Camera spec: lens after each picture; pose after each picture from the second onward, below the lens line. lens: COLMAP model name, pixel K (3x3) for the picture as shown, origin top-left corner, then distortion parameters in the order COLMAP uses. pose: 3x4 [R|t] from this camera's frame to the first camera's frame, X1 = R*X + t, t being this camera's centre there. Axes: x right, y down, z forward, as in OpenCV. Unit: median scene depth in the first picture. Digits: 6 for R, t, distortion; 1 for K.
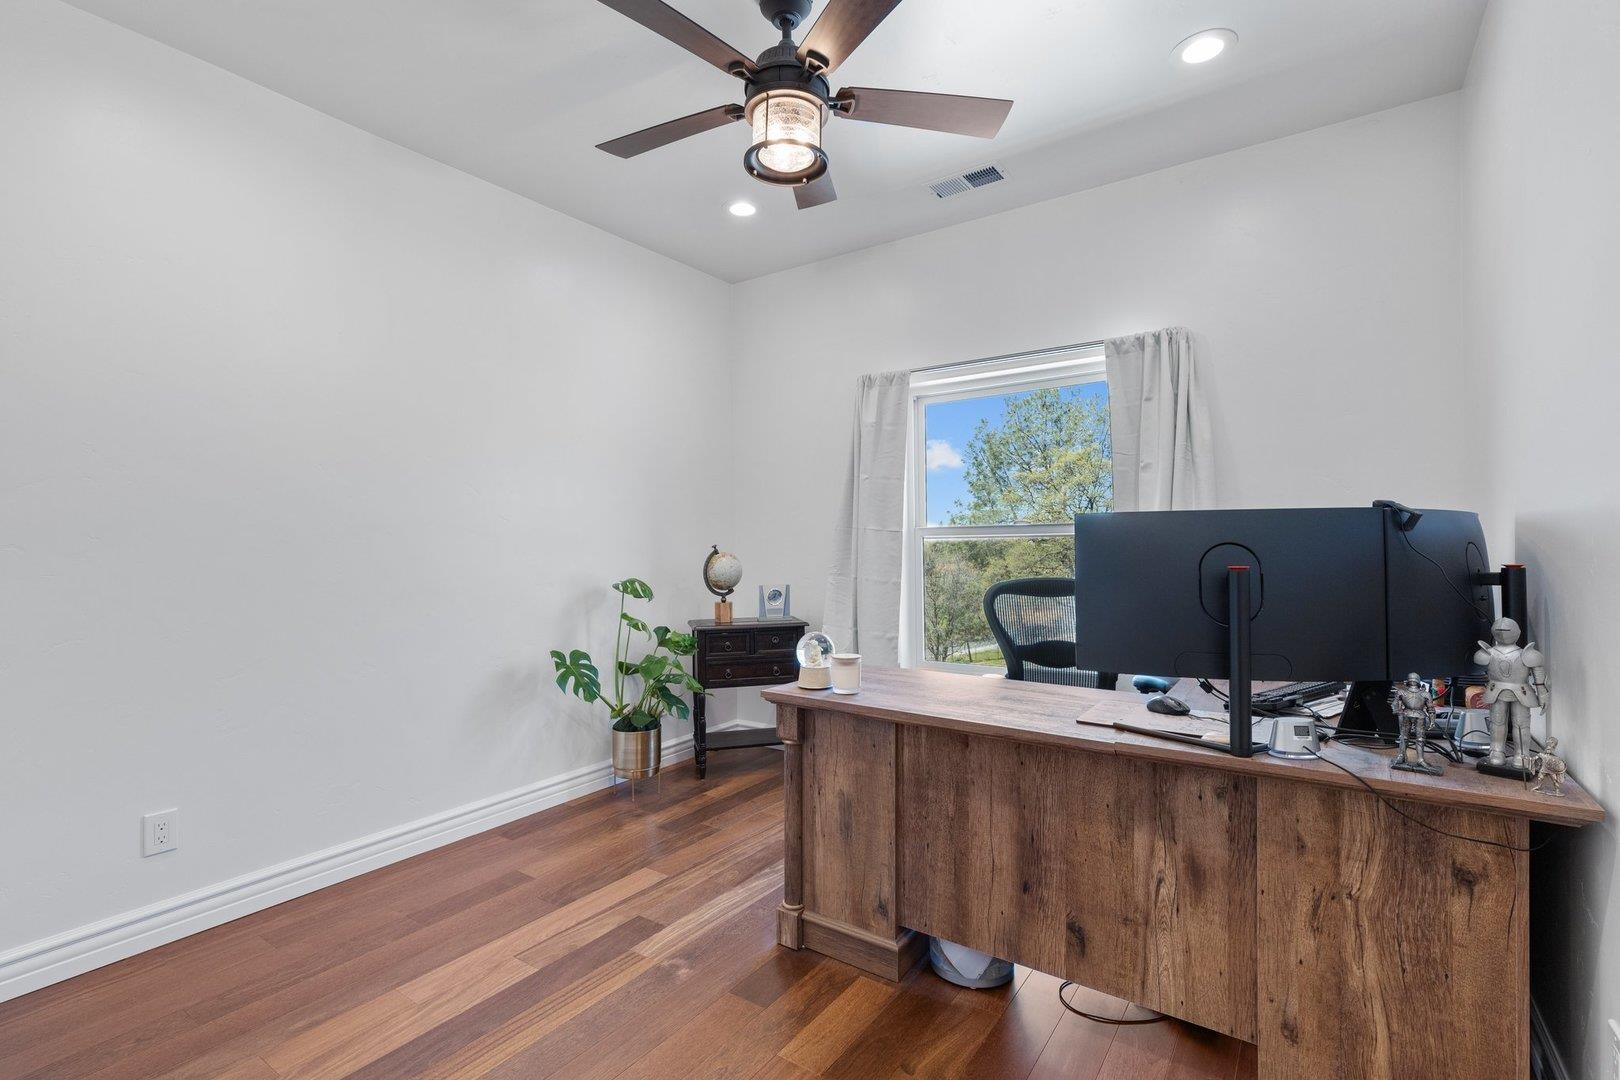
lens RADIAL K [[732.5, 0, 806.0], [0, 732.5, 541.8], [0, 0, 1]] dist [-0.002492, -0.000366]
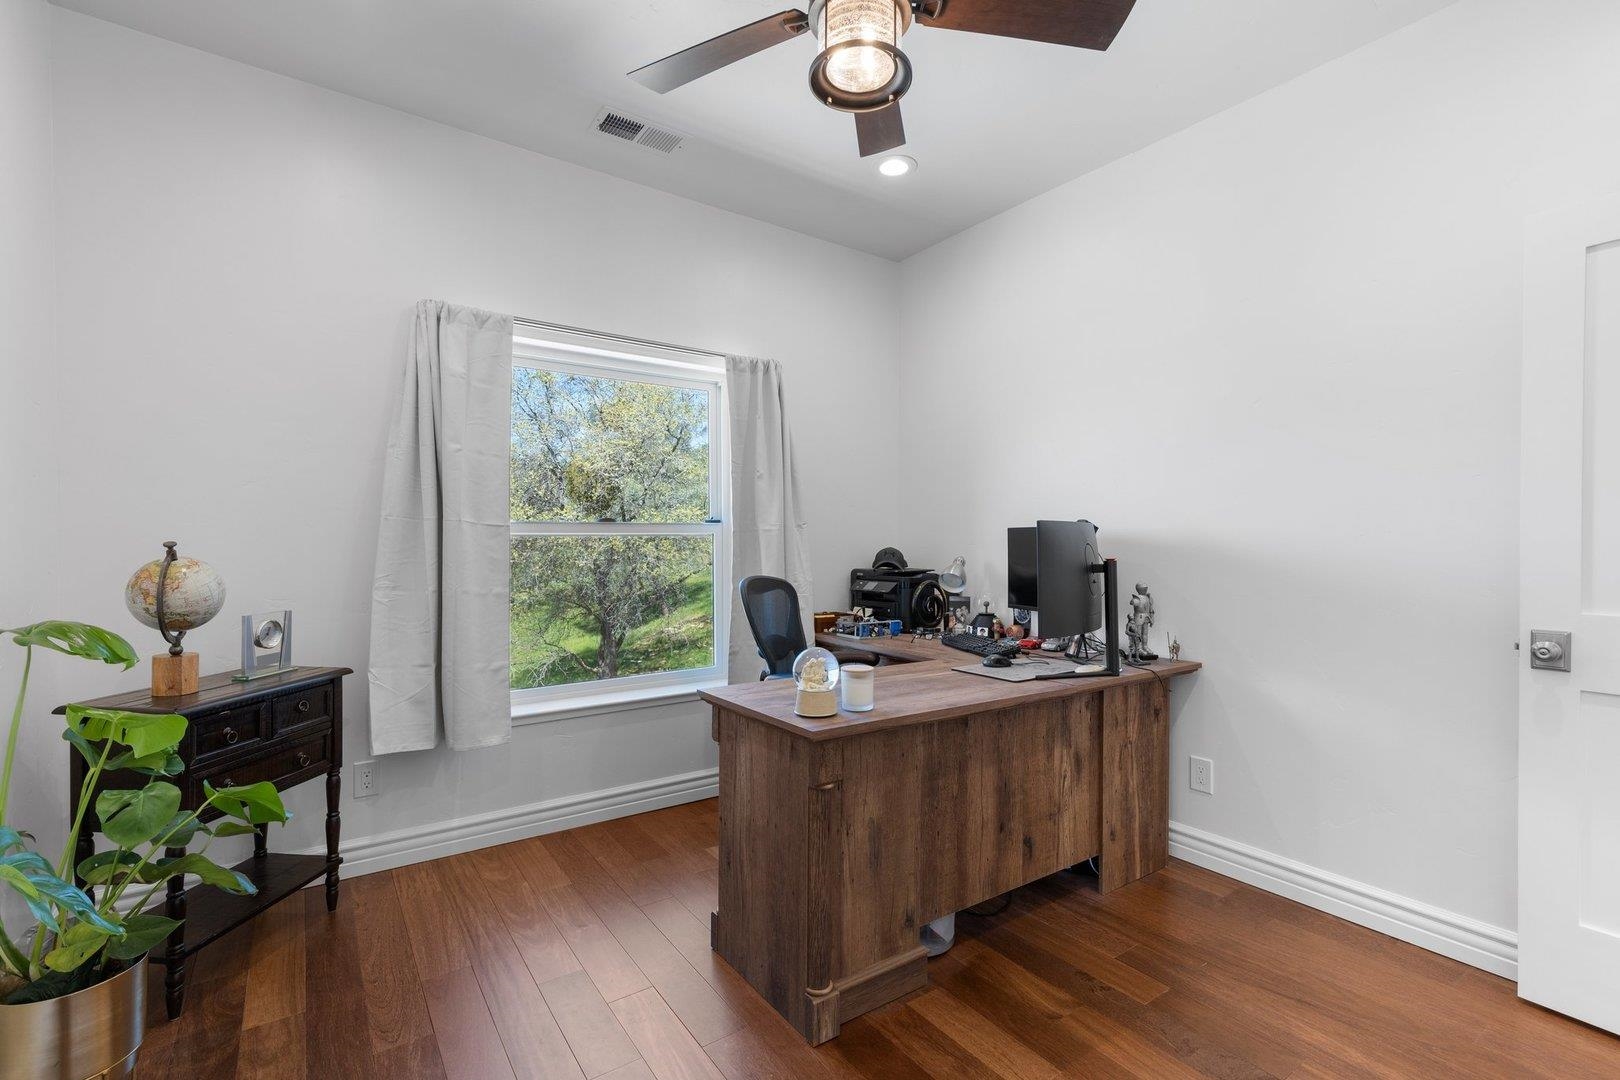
lens RADIAL K [[732.5, 0, 806.0], [0, 732.5, 541.8], [0, 0, 1]] dist [-0.002492, -0.000366]
pose [[0.336498, 0.010699, 0.941623, -0.863455], [-0.007629, 0.999934, -0.008635, 0.011415], [-0.941653, -0.004278, 0.336557, 0.814616]]
